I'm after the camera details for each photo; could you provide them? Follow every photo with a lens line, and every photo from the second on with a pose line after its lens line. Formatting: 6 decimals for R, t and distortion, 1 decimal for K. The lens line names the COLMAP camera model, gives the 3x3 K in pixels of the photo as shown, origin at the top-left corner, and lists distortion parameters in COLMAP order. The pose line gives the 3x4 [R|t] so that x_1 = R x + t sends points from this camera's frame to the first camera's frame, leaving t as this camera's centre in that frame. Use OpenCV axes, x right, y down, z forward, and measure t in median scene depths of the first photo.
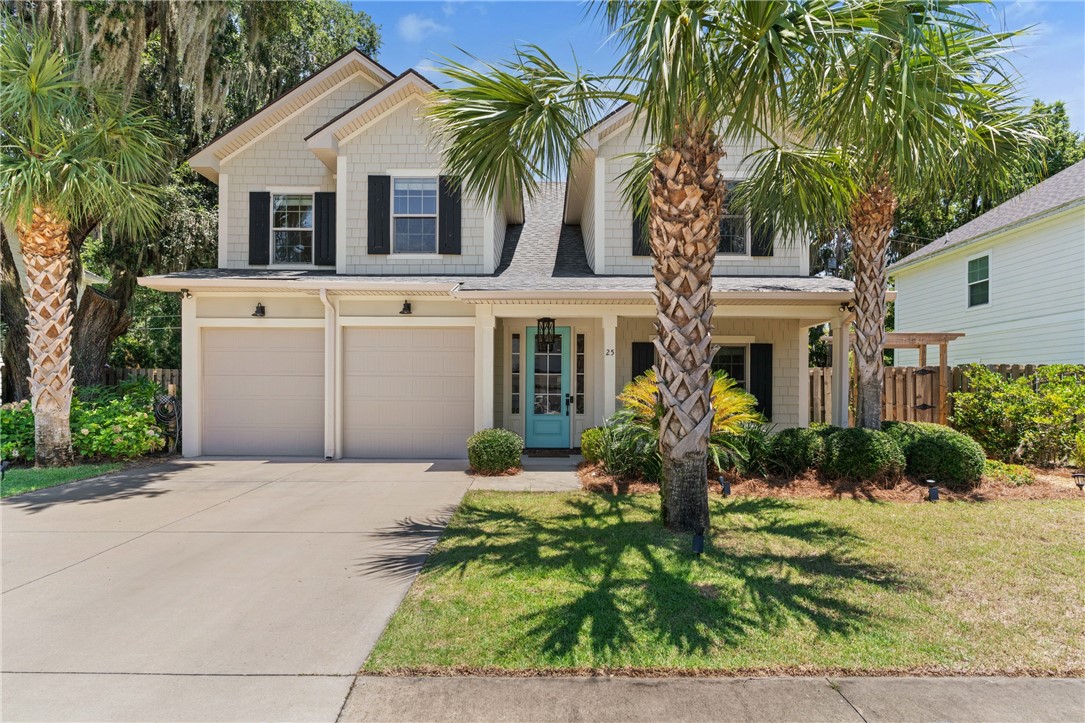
lens RADIAL K [[570.4, 0, 542.5], [0, 570.4, 361.5], [0, 0, 1]] dist [-0.002493, -0.000414]
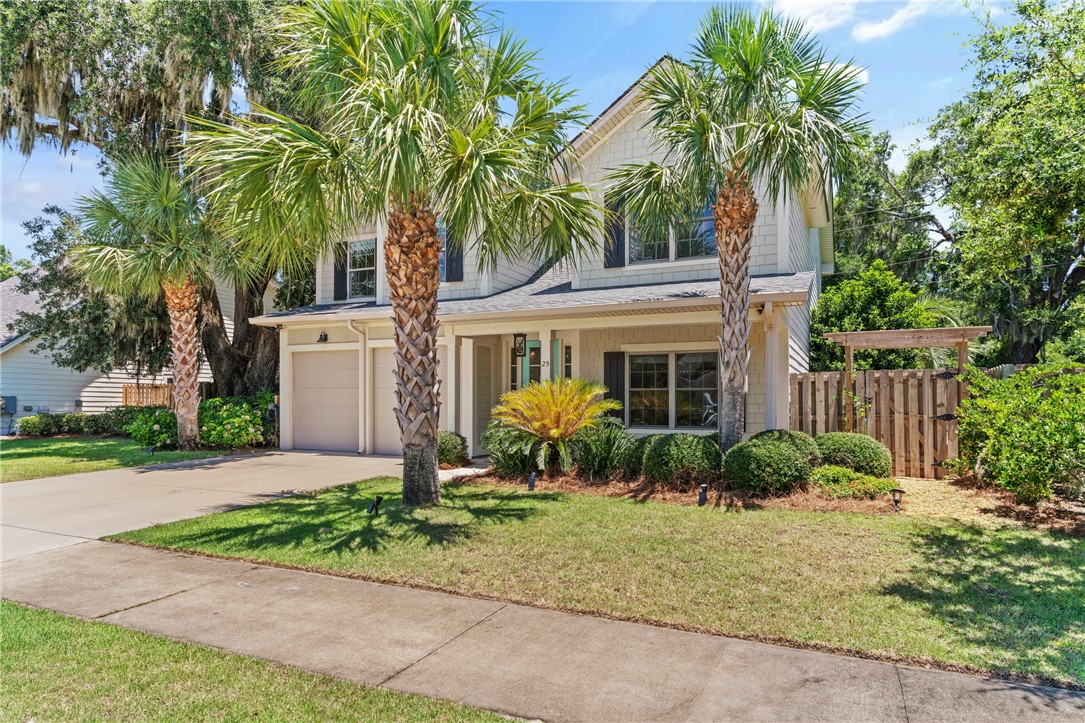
lens RADIAL K [[638.2, 0, 542.5], [0, 638.2, 361.5], [0, 0, 1]] dist [-0.001996, -0.000139]
pose [[0.906572, -0.028231, -0.421106, 0.581243], [0.023549, 0.999590, -0.016317, -0.000410], [0.421394, 0.004876, 0.906865, -0.105317]]
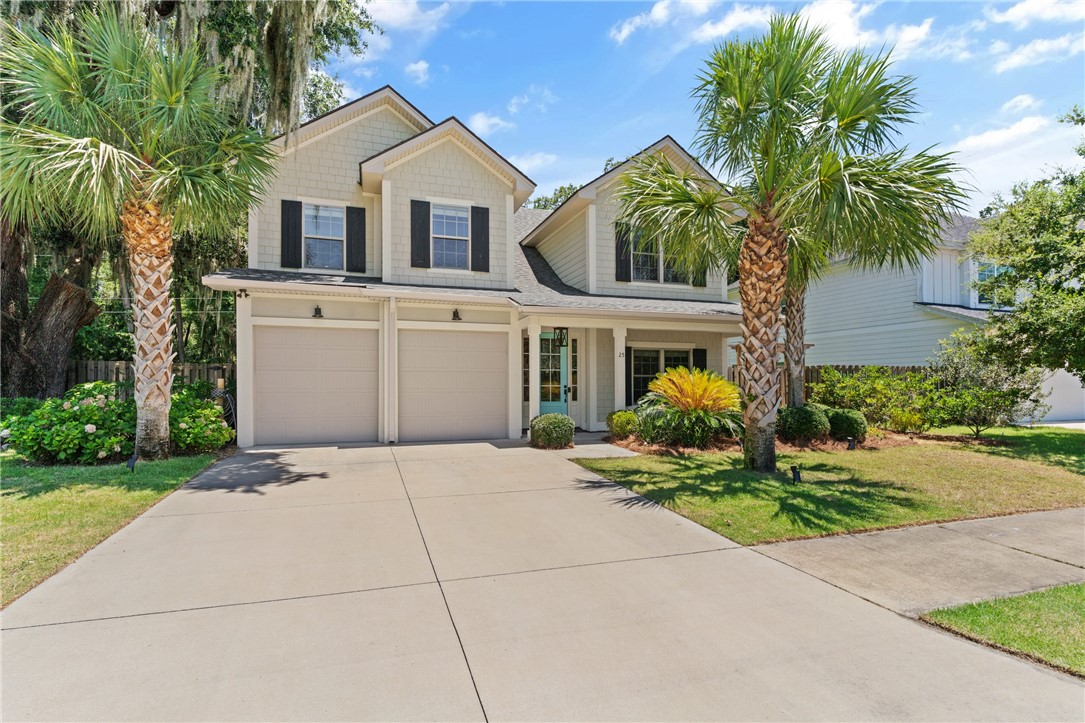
lens RADIAL K [[520.9, 0, 542.1], [0, 520.9, 344.8], [0, 0, 1]] dist [0.000632, 0.000180]
pose [[0.949071, 0.018874, 0.314496, -0.411880], [-0.013956, 0.999743, -0.017881, -0.014008], [-0.314753, 0.012582, 0.949090, -0.103980]]
